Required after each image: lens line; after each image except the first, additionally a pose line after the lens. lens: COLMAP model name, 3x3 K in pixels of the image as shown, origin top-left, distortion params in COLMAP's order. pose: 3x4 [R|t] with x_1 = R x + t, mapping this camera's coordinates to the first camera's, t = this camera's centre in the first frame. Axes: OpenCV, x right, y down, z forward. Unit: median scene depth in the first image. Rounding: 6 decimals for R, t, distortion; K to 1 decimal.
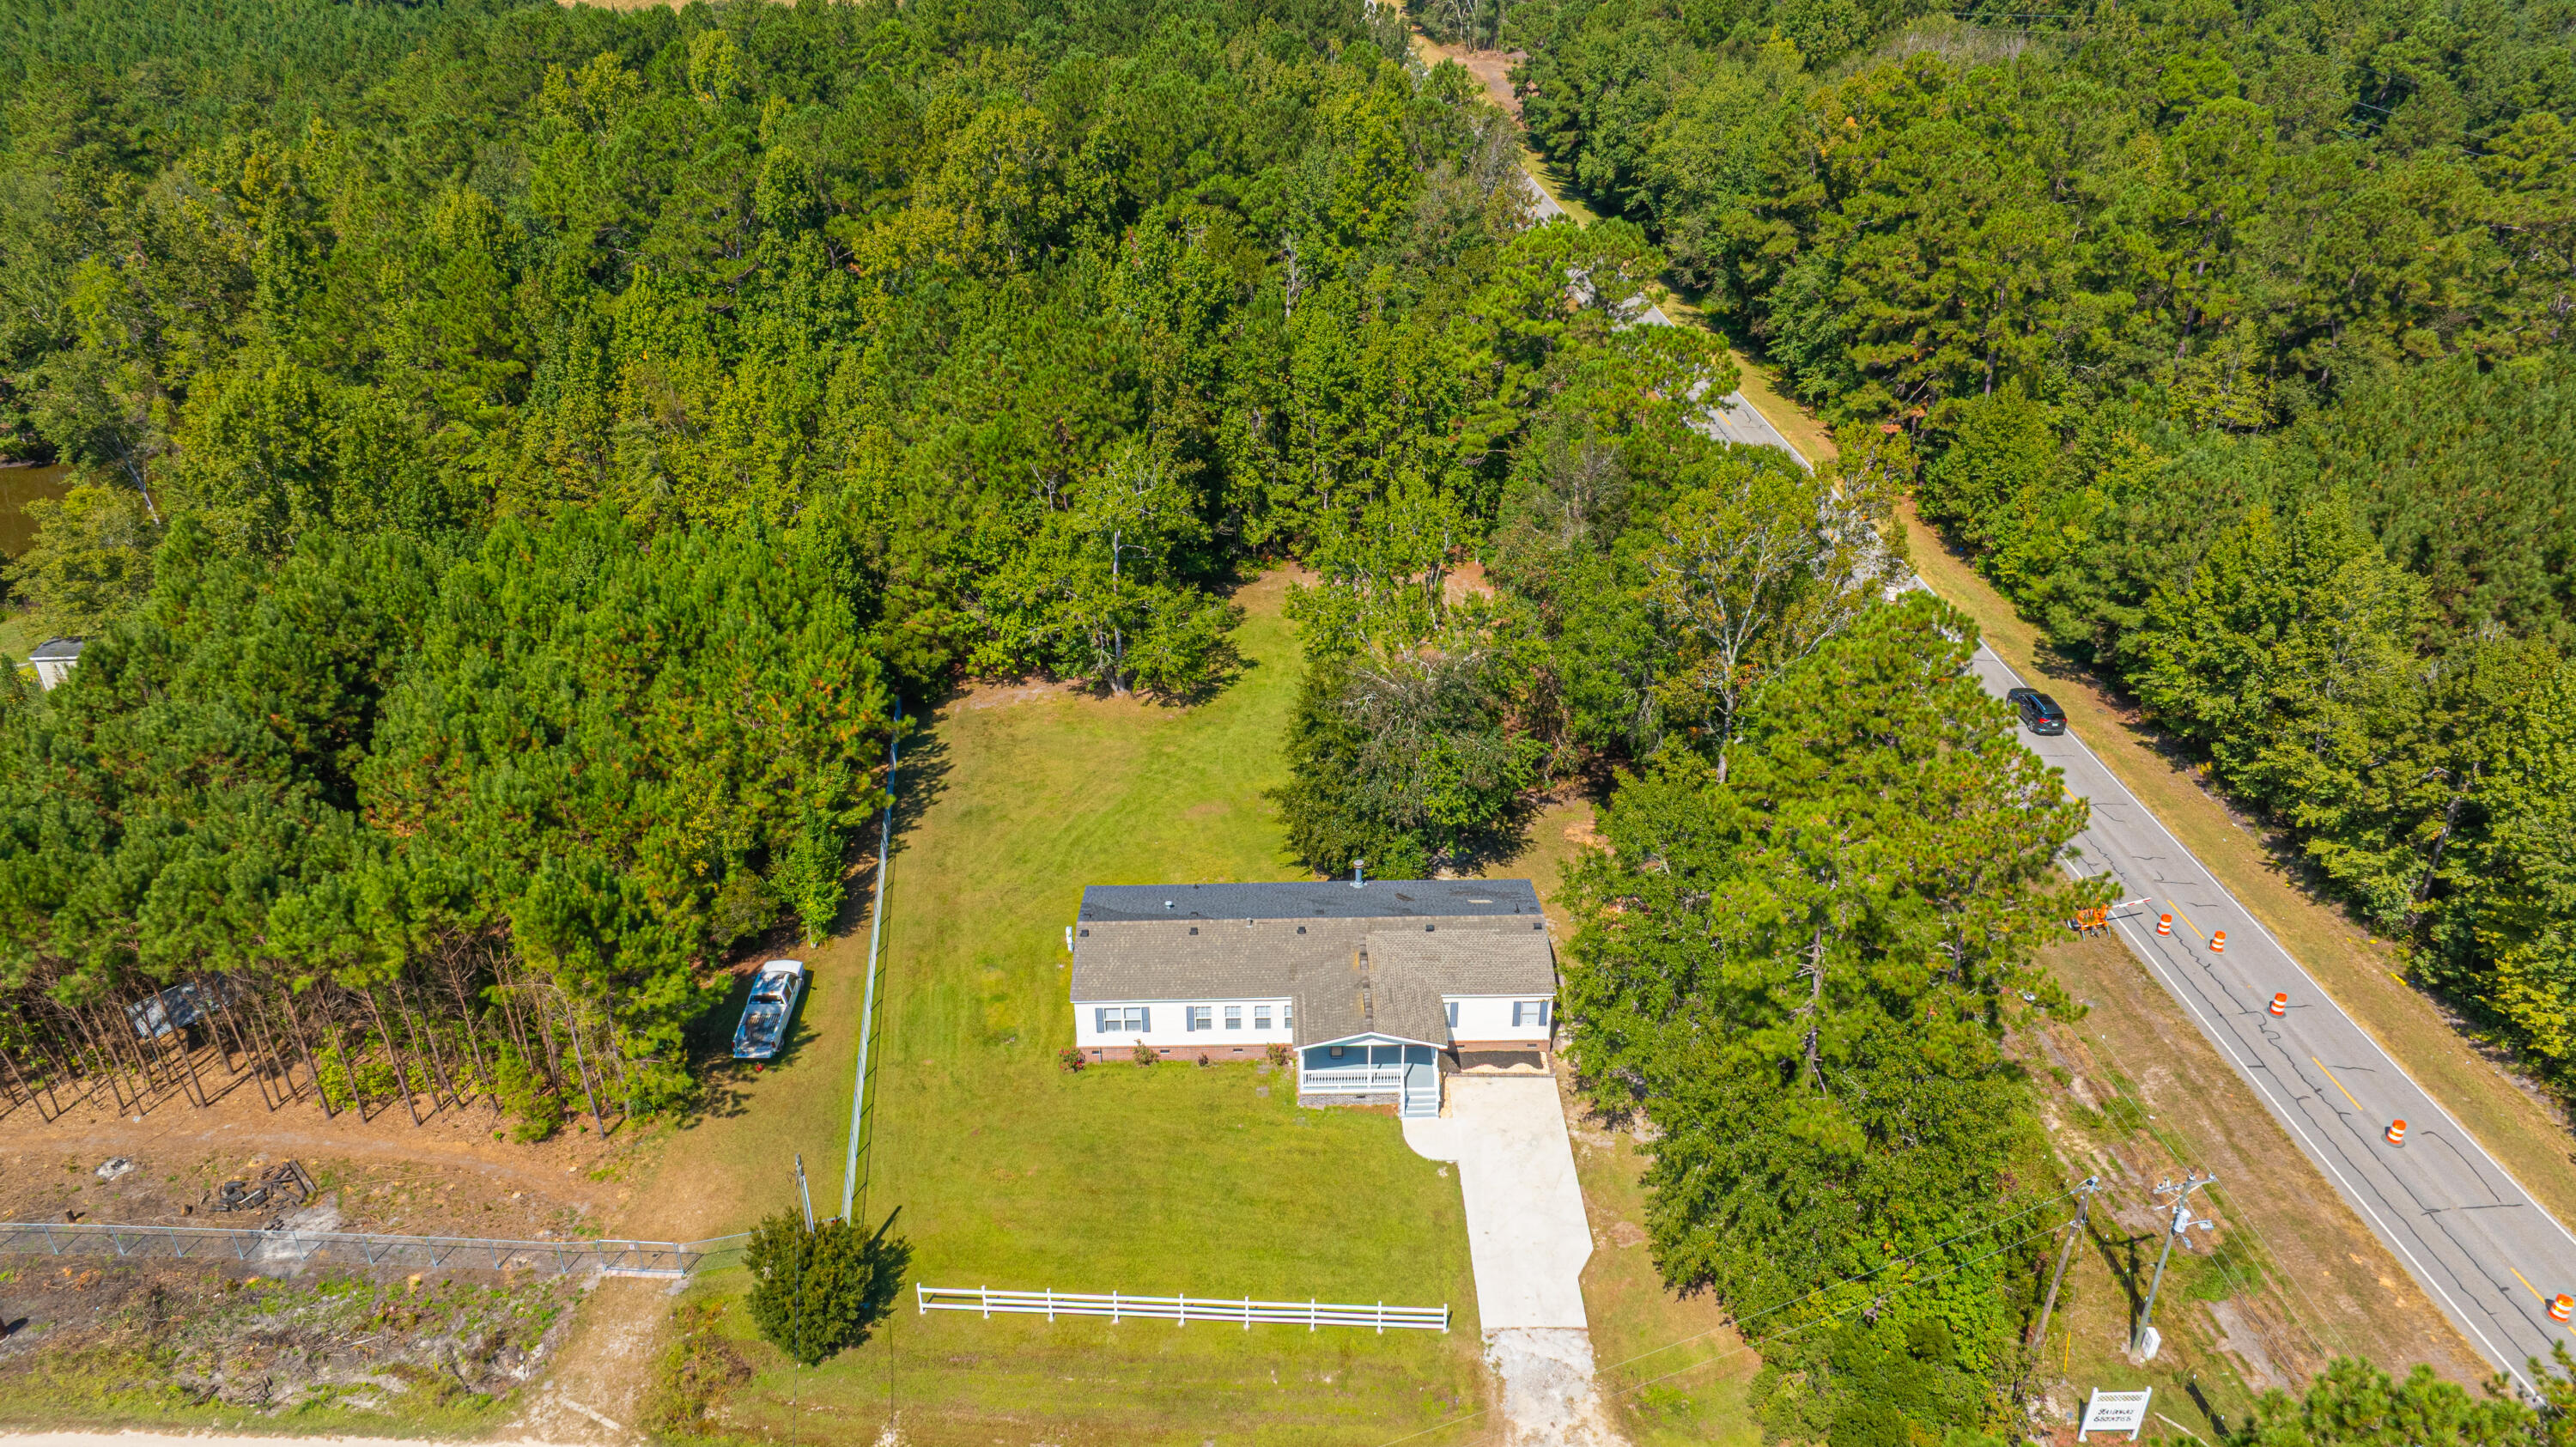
lens RADIAL K [[1810.8, 0, 1300.9], [0, 1810.8, 713.4], [0, 0, 1]] dist [-0.018317, -0.003609]
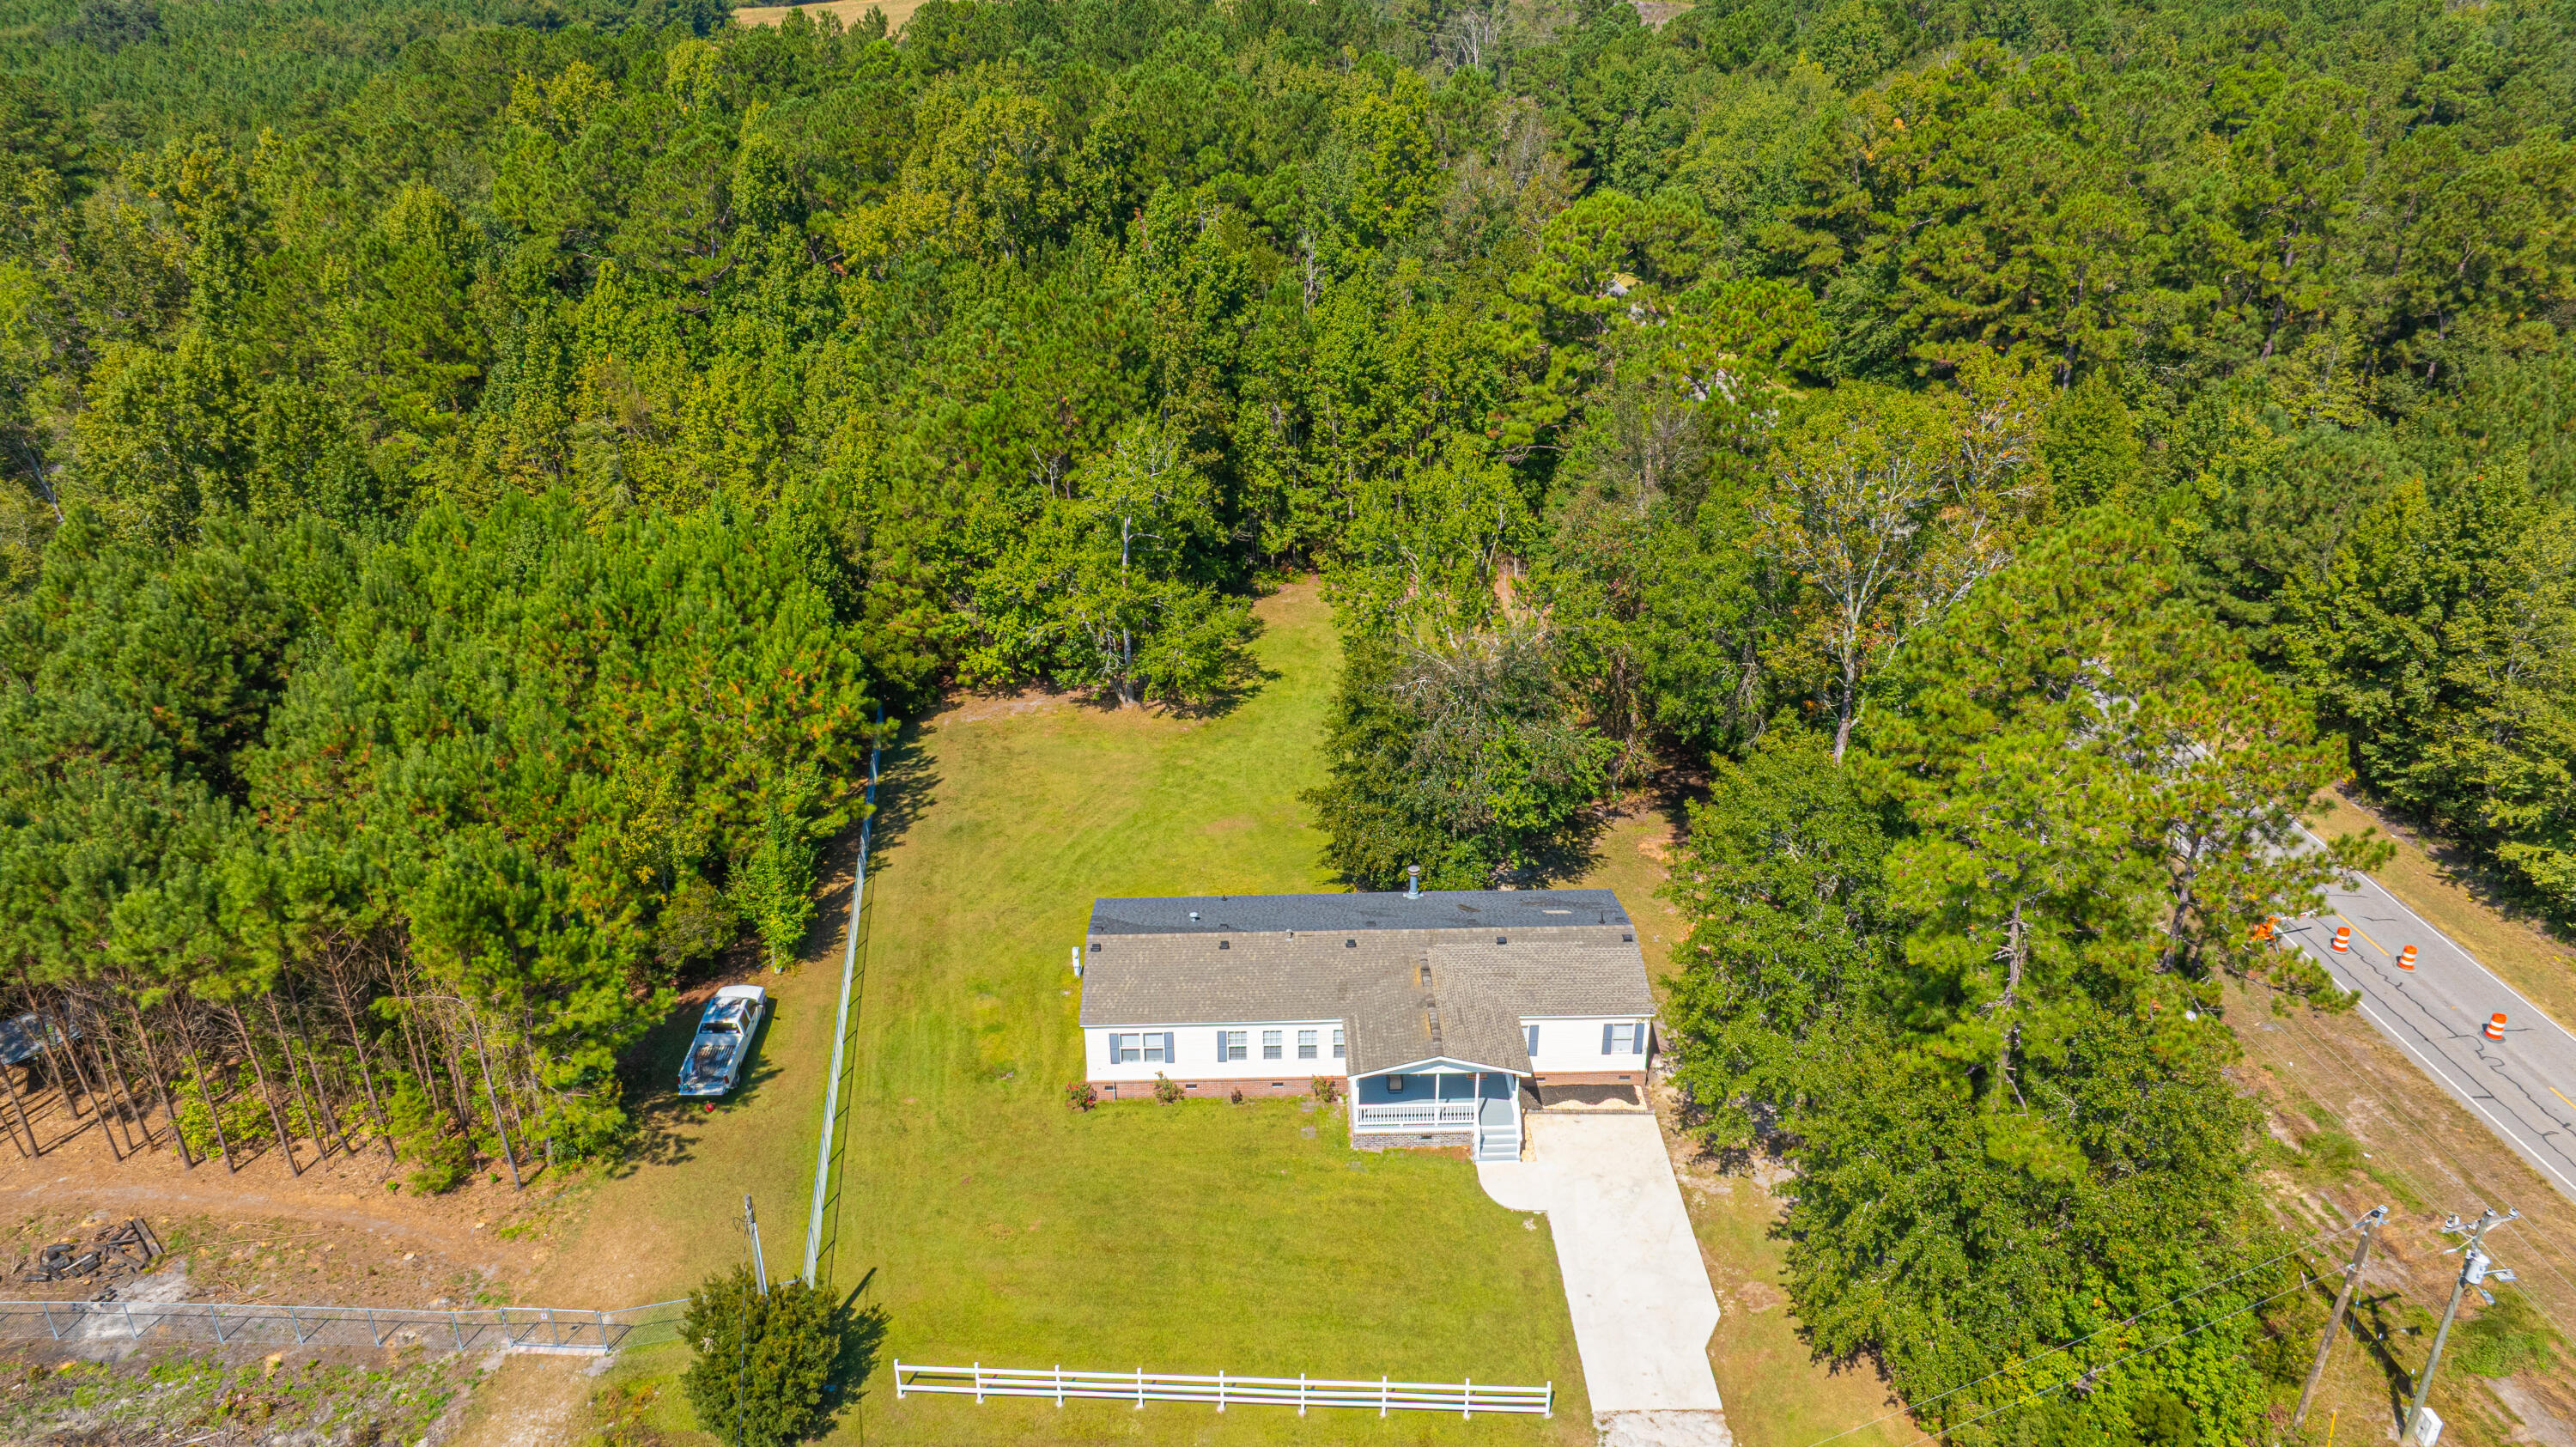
lens RADIAL K [[1811.3, 0, 1301.5], [0, 1811.3, 713.3], [0, 0, 1]] dist [-0.022302, 0.007273]
pose [[0.999959, -0.002635, 0.008717, -0.026438], [0.003132, 0.998341, -0.057492, 0.053366], [-0.008551, 0.057517, 0.998308, 0.126599]]
